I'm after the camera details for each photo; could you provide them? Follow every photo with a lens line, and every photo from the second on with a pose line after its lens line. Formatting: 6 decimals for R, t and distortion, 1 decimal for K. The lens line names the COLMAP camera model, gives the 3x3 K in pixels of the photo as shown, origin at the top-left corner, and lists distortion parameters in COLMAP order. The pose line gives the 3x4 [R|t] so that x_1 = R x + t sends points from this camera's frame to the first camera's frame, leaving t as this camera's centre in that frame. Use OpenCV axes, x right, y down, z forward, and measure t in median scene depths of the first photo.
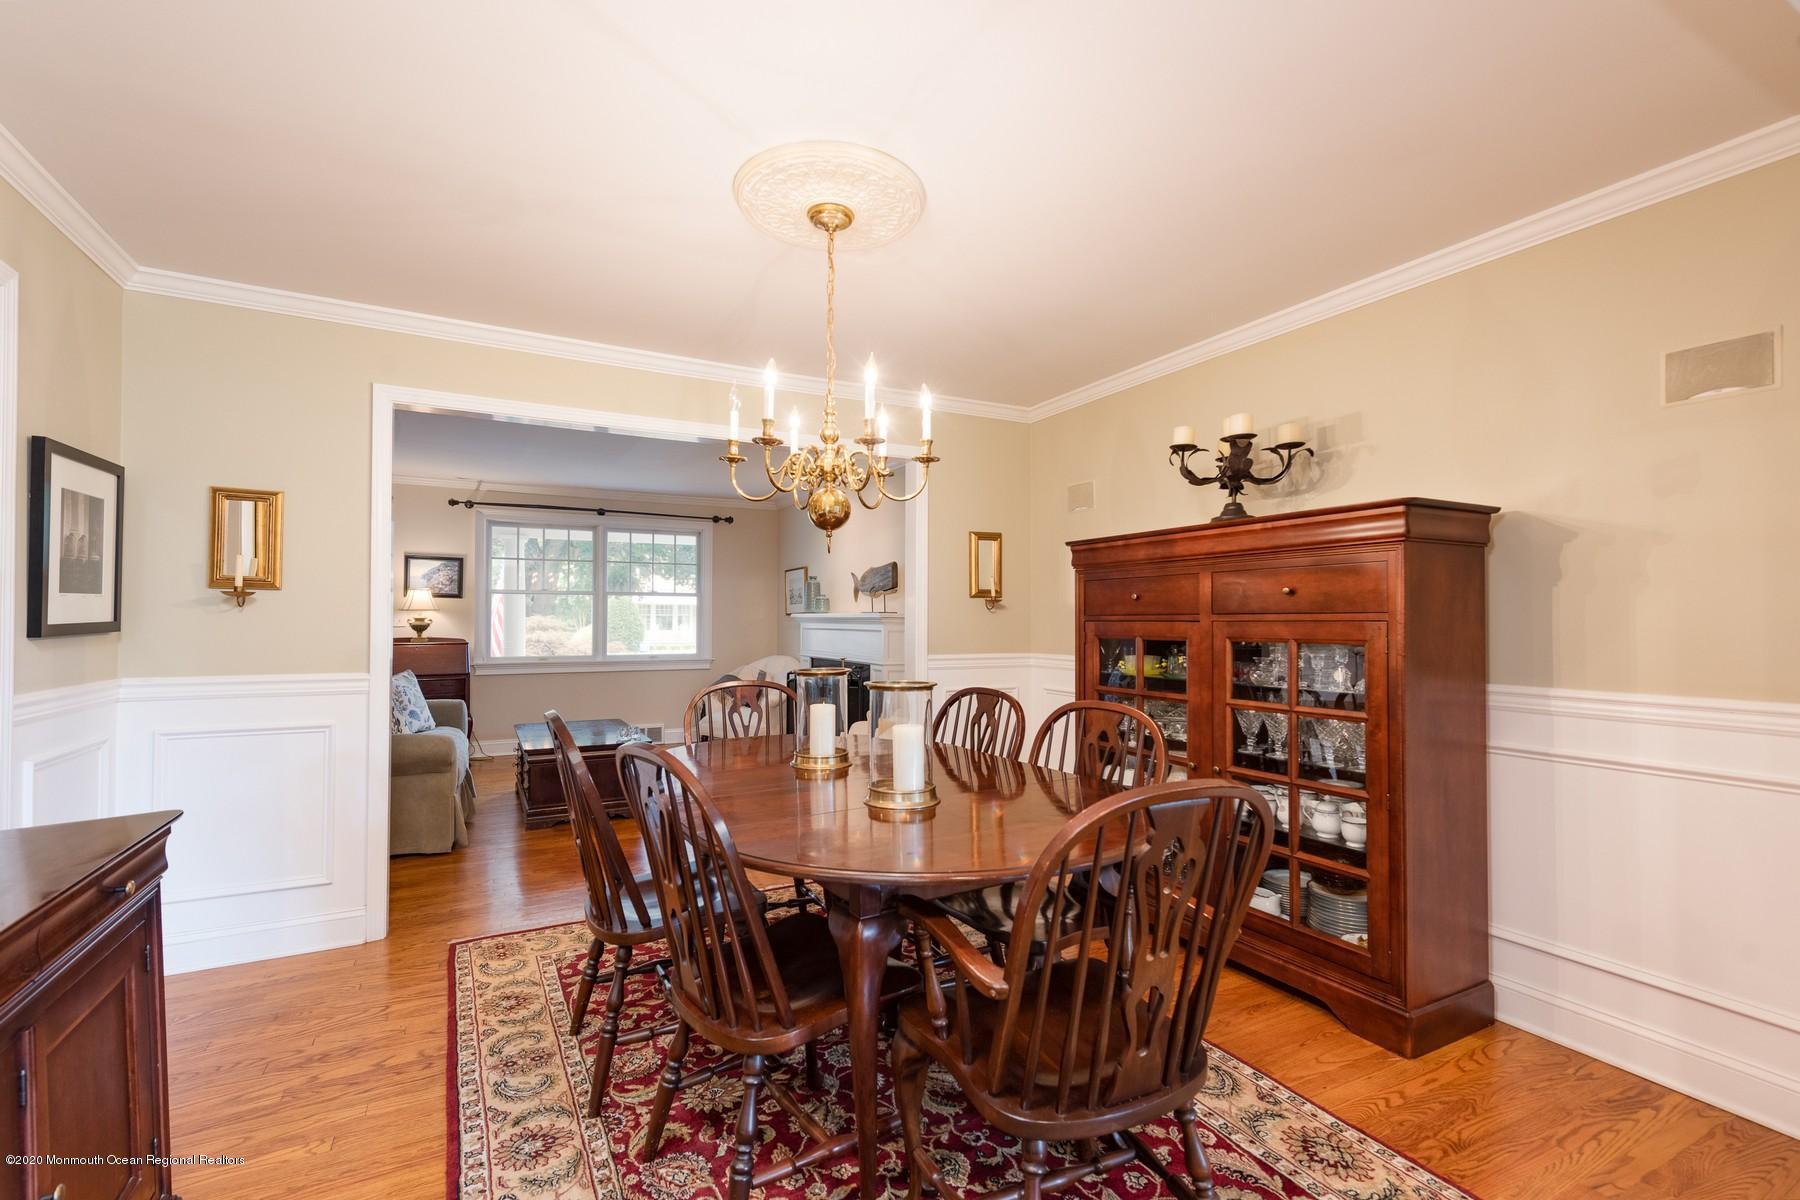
lens RADIAL K [[784.0, 0, 896.8], [0, 784.0, 611.9], [0, 0, 1]] dist [0.005319, 0.000407]
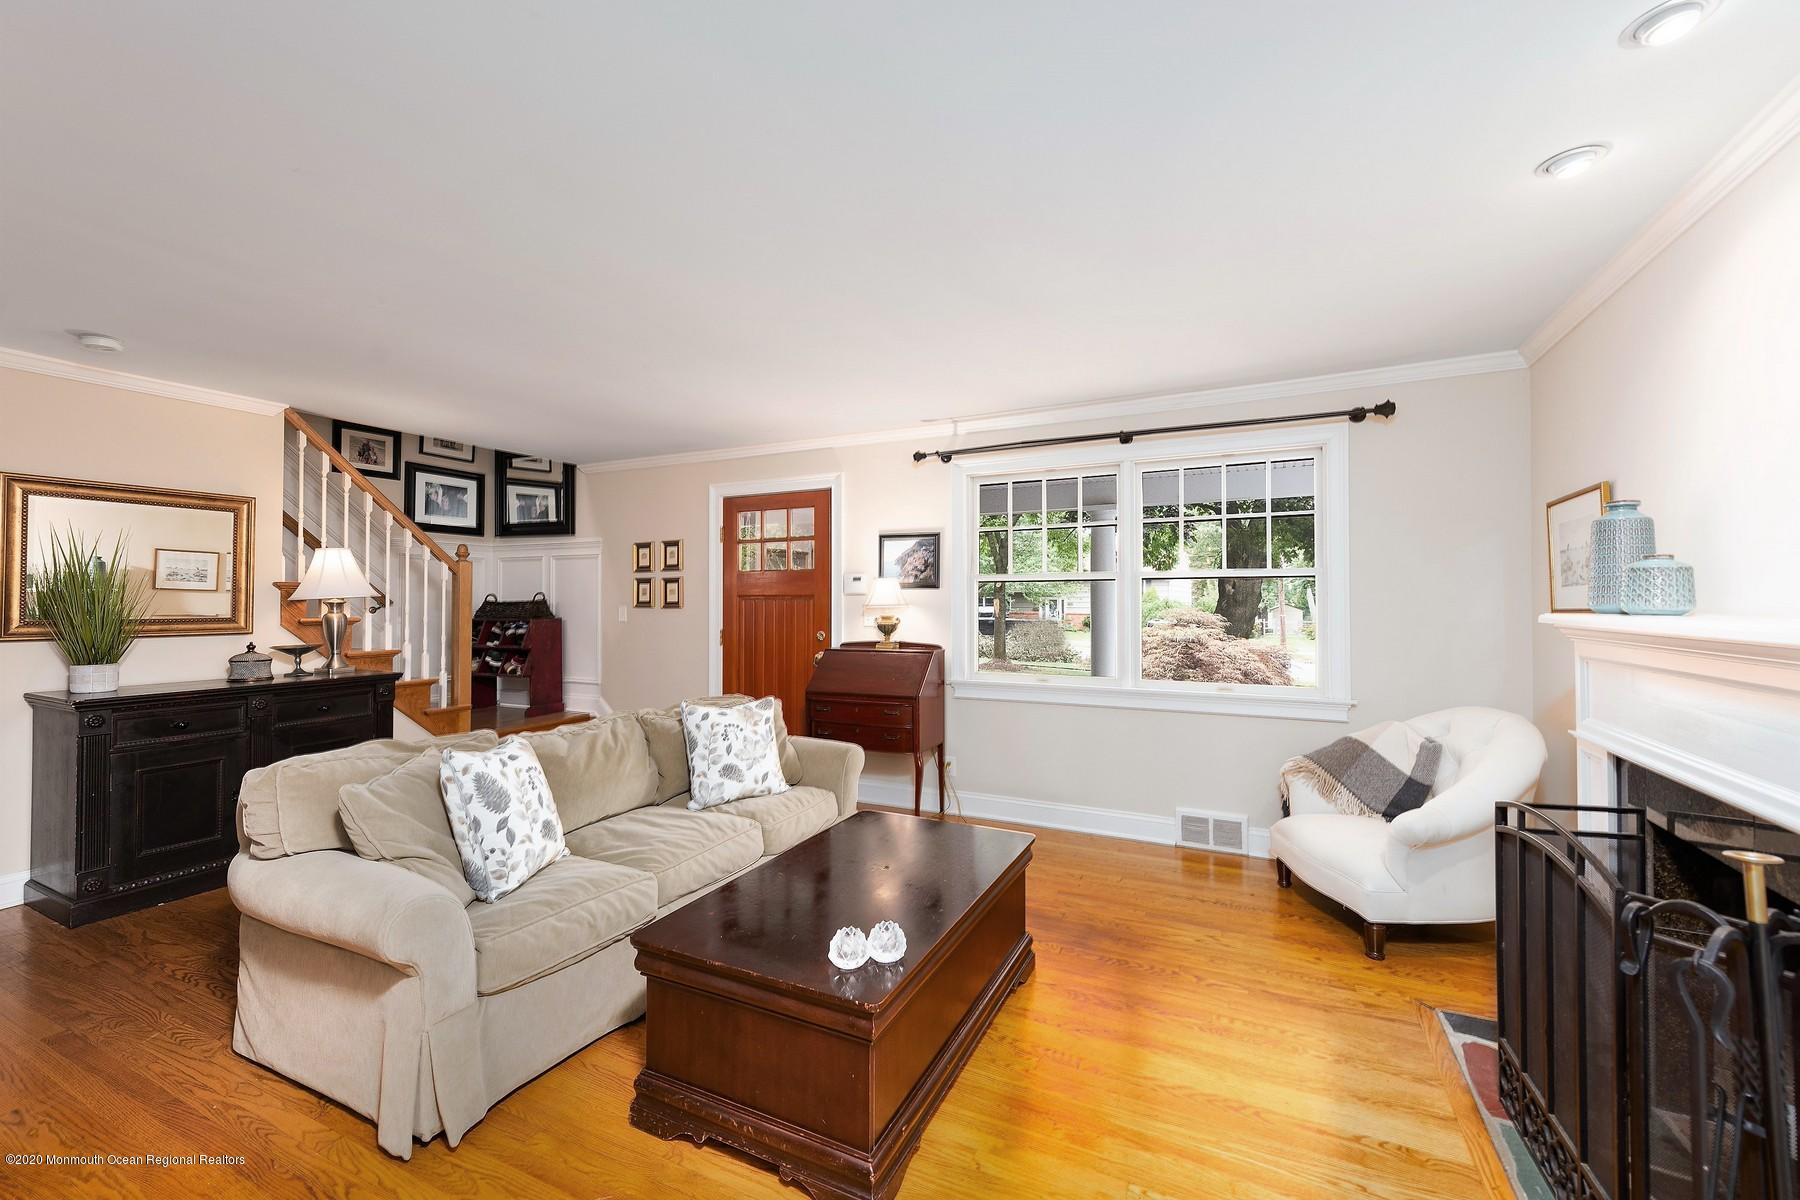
lens RADIAL K [[717.4, 0, 900.9], [0, 717.4, 597.5], [0, 0, 1]] dist [0.007137, -0.001035]
pose [[0.580918, -0.009306, -0.813909, -0.037631], [0.011983, 0.999924, -0.002880, -0.007586], [0.813874, -0.008080, 0.580985, 0.595214]]
